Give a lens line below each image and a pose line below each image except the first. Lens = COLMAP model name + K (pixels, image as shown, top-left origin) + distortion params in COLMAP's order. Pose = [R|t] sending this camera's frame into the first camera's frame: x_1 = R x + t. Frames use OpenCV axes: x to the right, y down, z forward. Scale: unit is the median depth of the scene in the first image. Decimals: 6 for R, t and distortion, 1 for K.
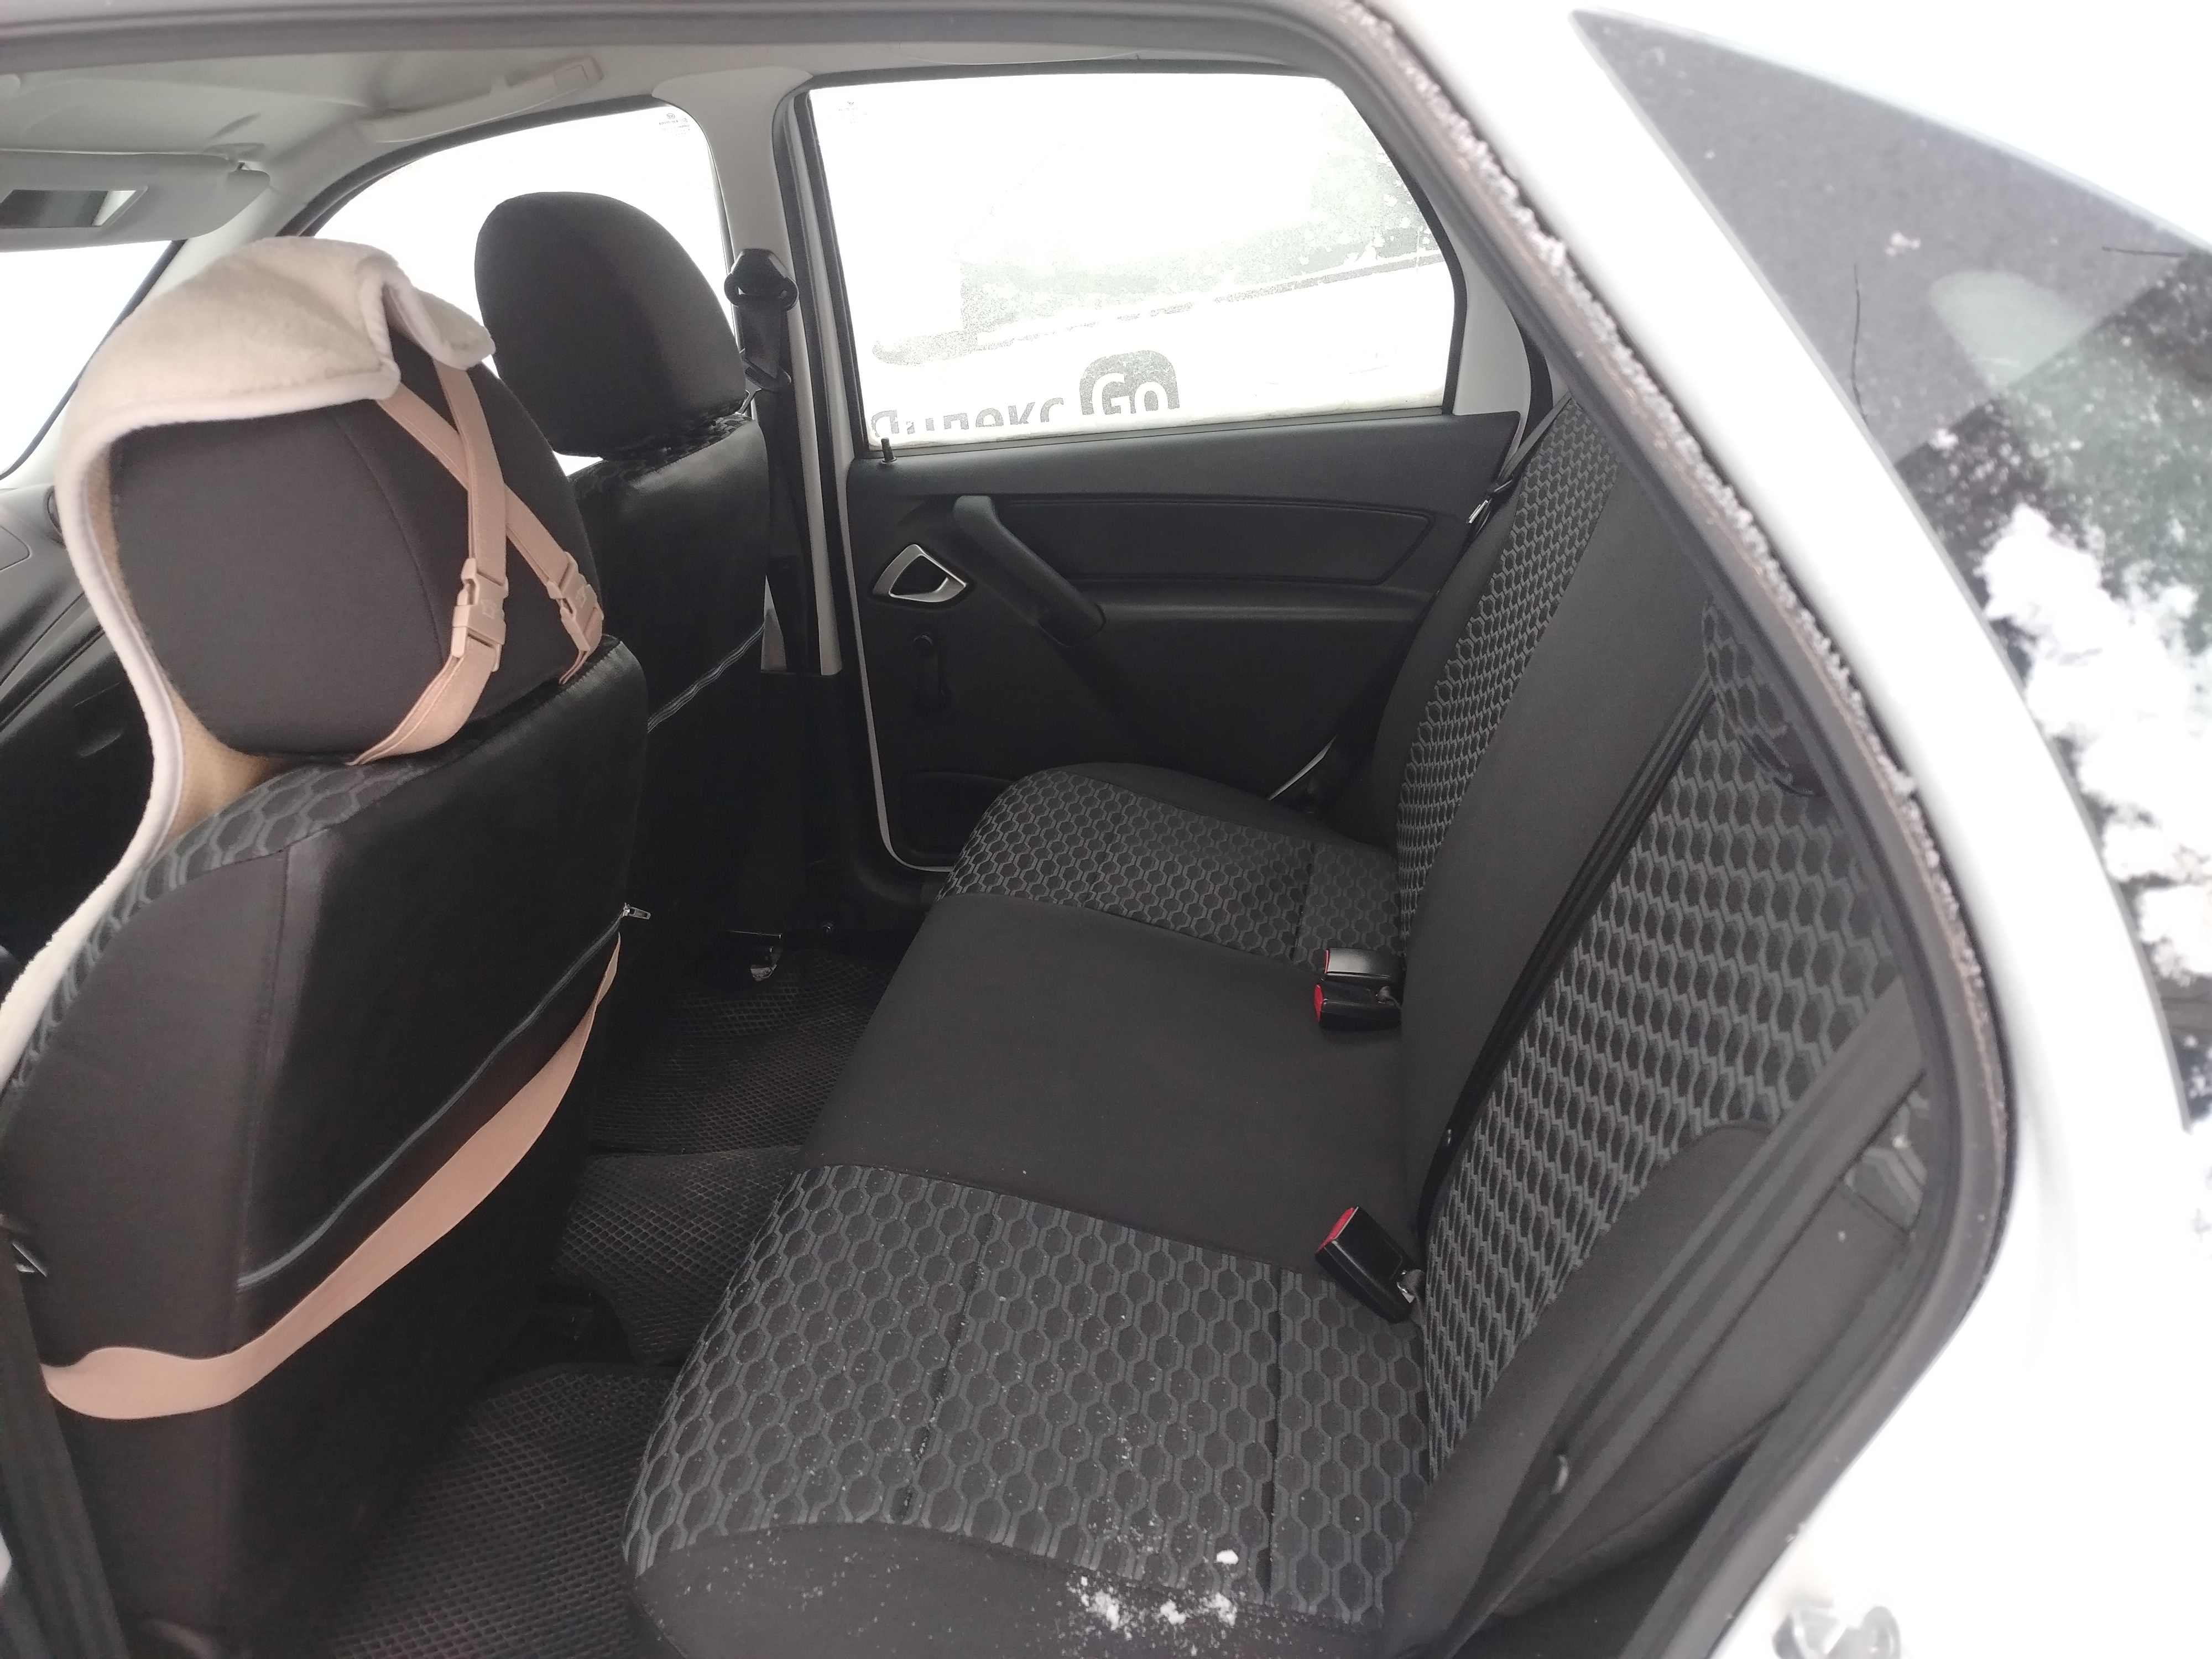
lens RADIAL K [[1528.8, 0, 1099.2], [0, 1528.8, 832.9], [0, 0, 1]] dist [0.008280, -0.003060]
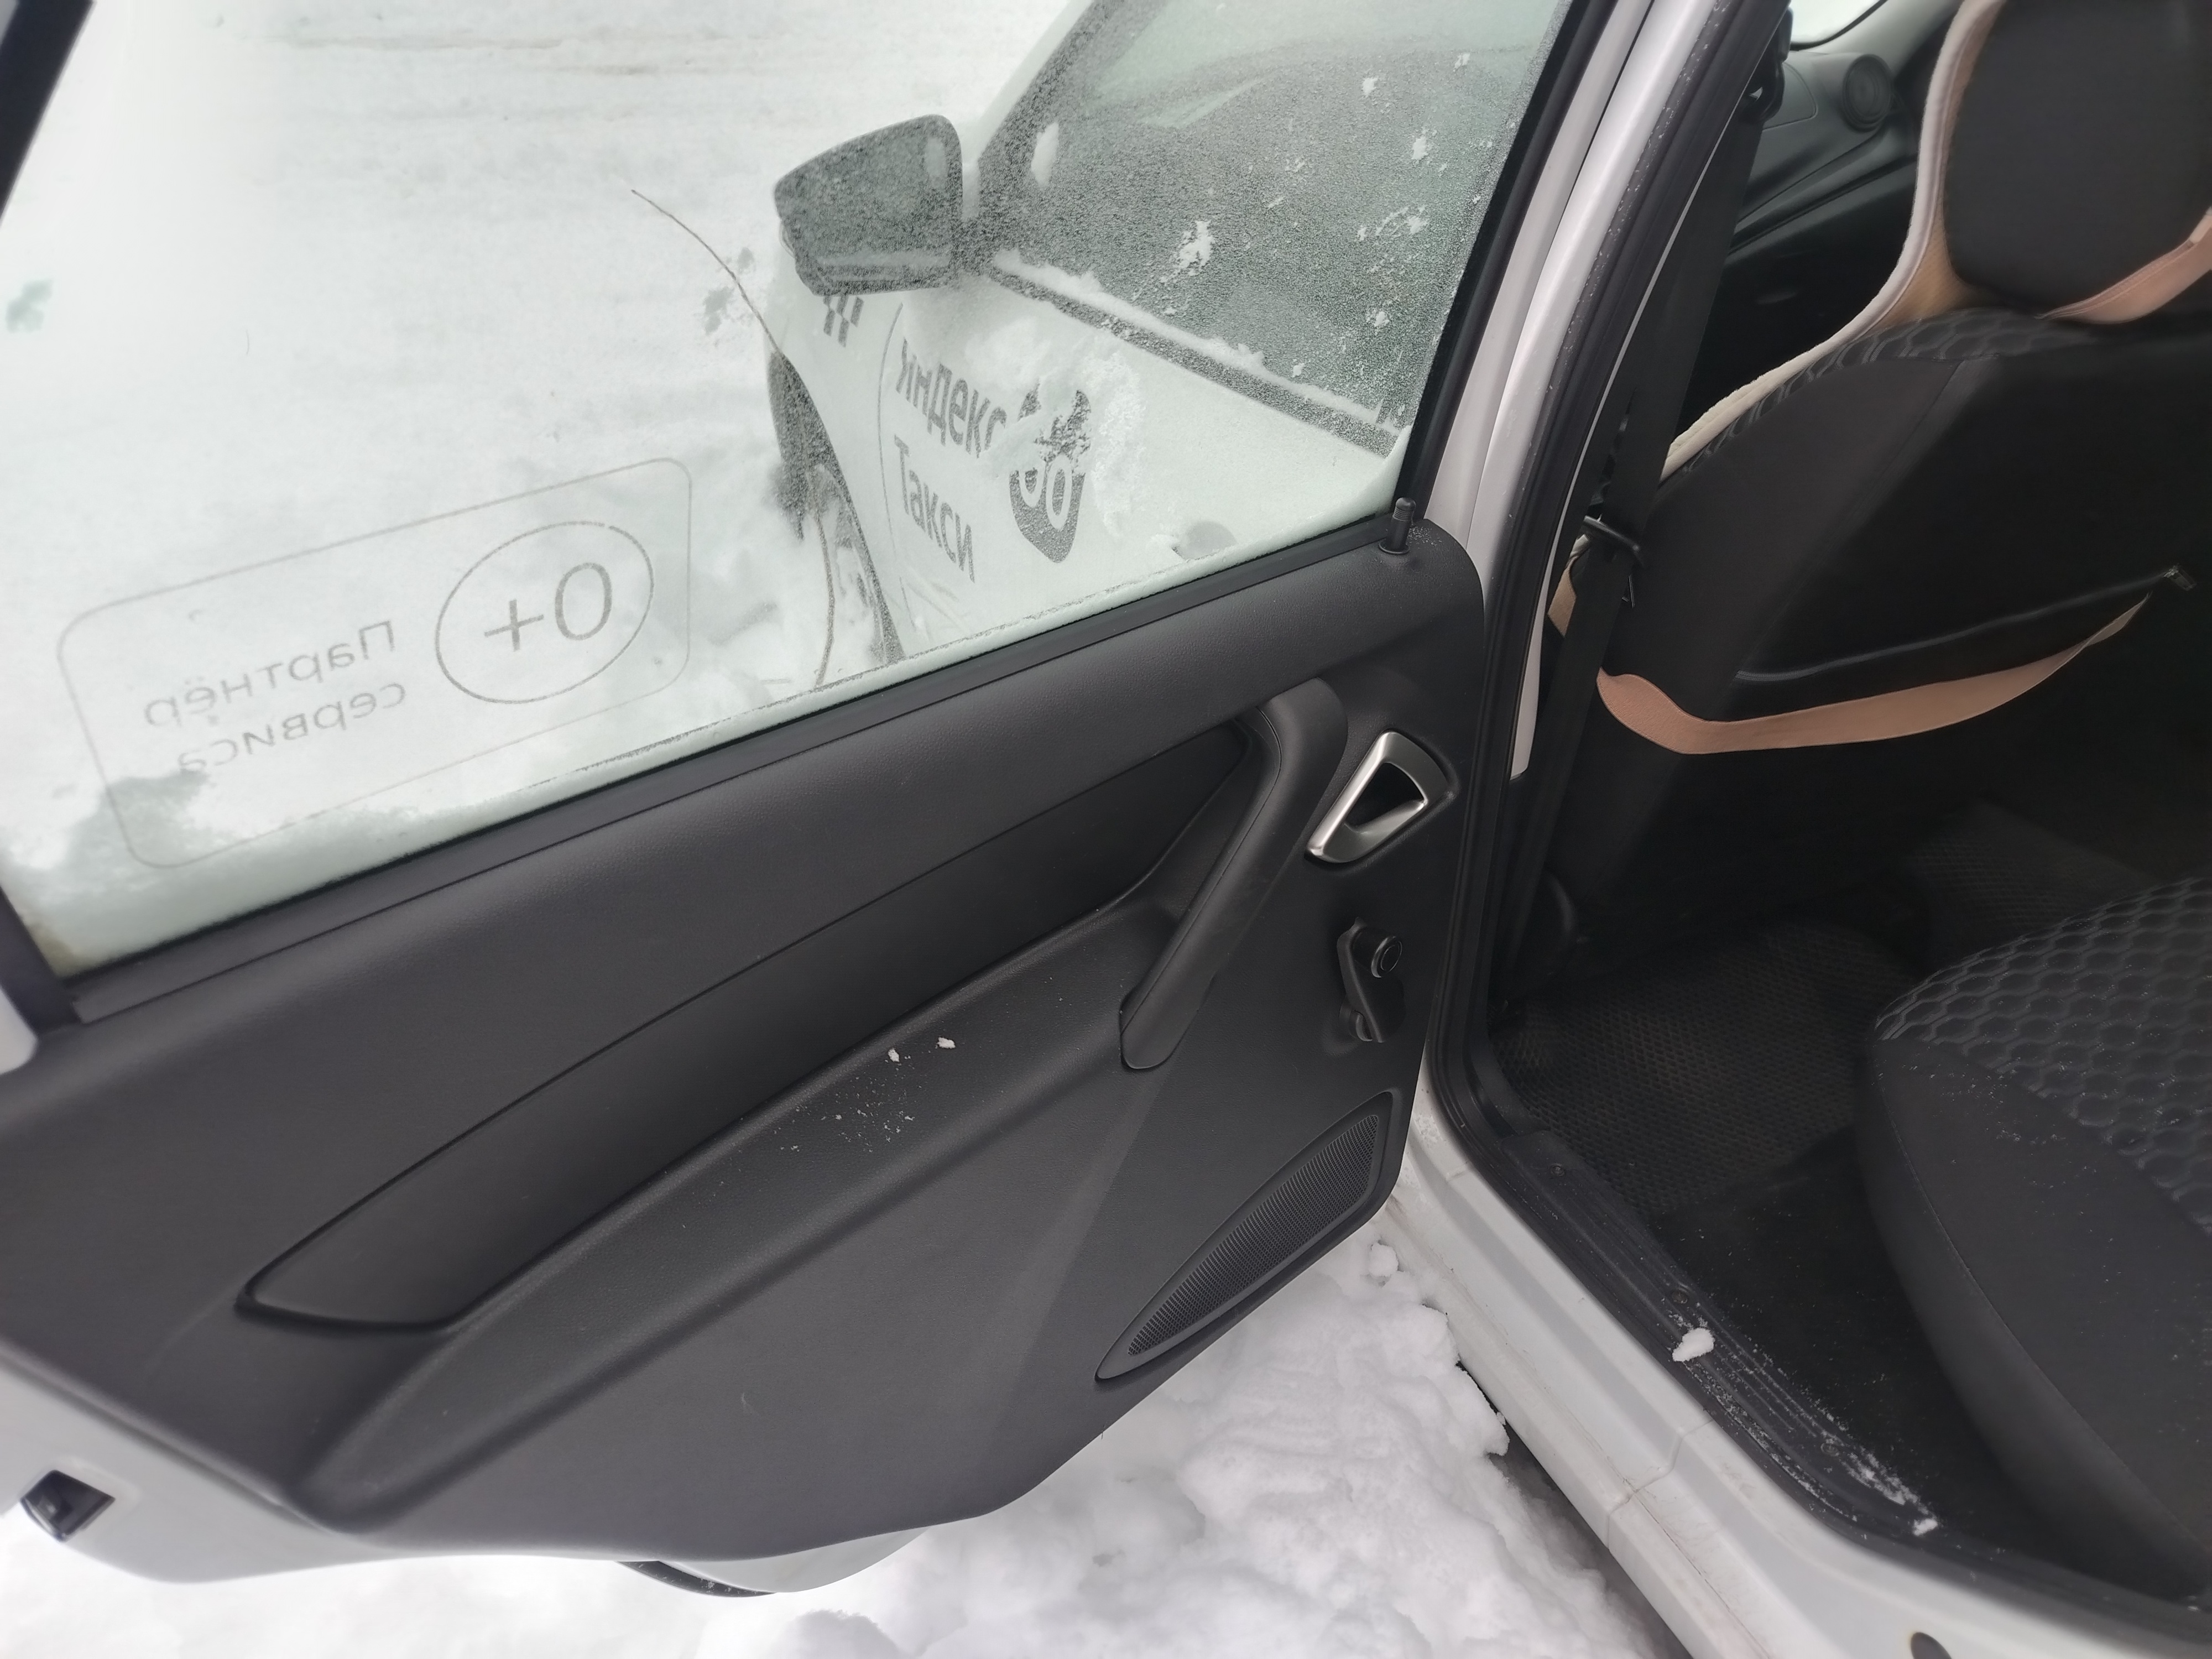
lens RADIAL K [[1528.8, 0, 1098.4], [0, 1528.8, 847.5], [0, 0, 1]] dist [0.008280, -0.003060]
pose [[0.555746, 0.506297, -0.659401, 0.078878], [-0.348983, 0.861974, 0.367711, 0.117813], [0.754558, 0.025765, 0.655728, -0.270532]]
